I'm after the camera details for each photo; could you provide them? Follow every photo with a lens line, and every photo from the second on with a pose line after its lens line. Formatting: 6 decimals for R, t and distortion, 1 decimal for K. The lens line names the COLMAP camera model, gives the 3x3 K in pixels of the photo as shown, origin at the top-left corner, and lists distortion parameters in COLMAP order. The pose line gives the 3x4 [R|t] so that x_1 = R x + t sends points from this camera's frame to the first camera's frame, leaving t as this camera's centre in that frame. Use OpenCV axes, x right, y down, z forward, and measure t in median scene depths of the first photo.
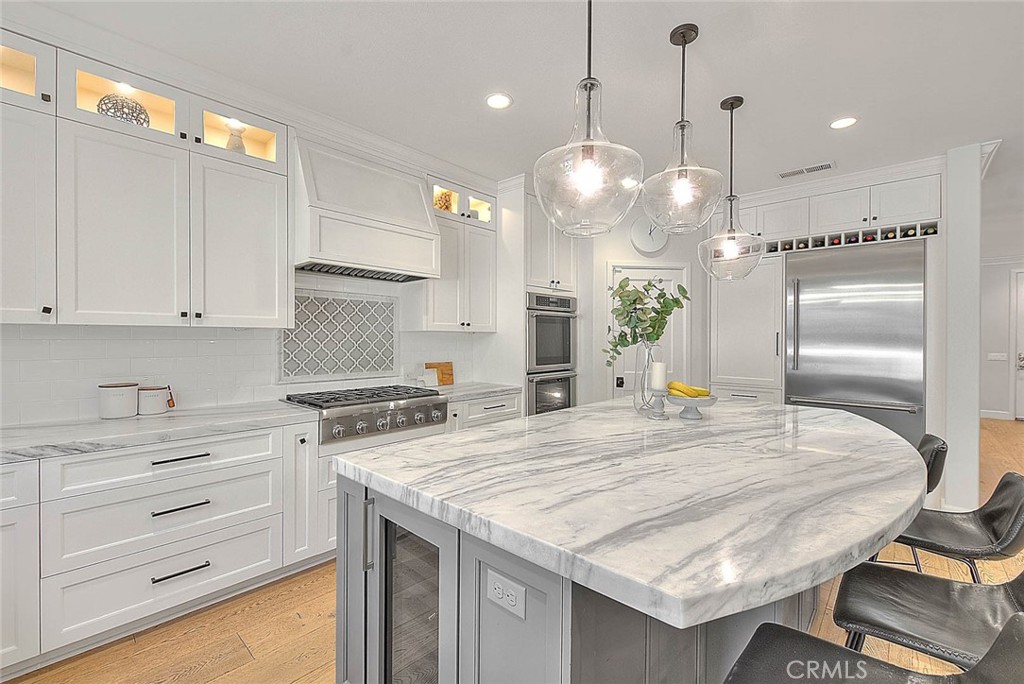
lens RADIAL K [[434.8, 0, 507.9], [0, 434.8, 342.1], [0, 0, 1]] dist [0.000619, -0.000301]
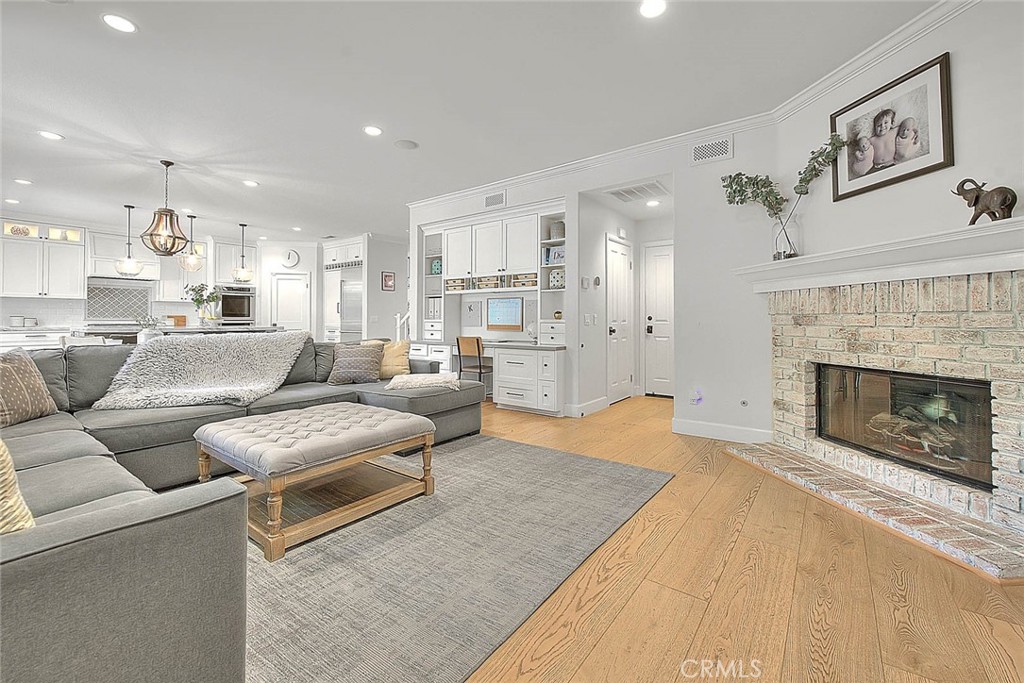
lens RADIAL K [[423.4, 0, 511.6], [0, 423.4, 312.6], [0, 0, 1]] dist [-0.000160, -0.000005]
pose [[0.994984, 0.000032, 0.100032, 2.210105], [0.002675, 0.999634, -0.026921, 0.153488], [-0.099996, 0.027054, 0.994620, -2.249377]]
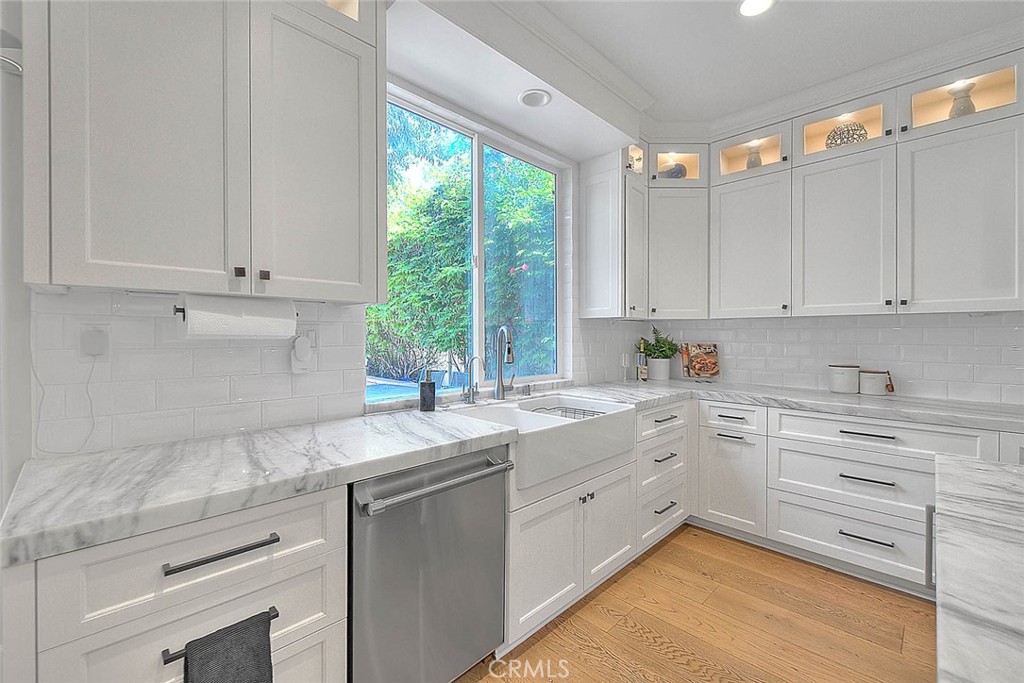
lens RADIAL K [[424.7, 0, 512.1], [0, 424.7, 338.8], [0, 0, 1]] dist [0.000122, -0.000102]
pose [[-0.038123, 0.005828, -0.999256, 0.293933], [-0.011436, 0.999915, 0.006268, 0.026216], [0.999208, 0.011666, -0.038053, 0.124310]]
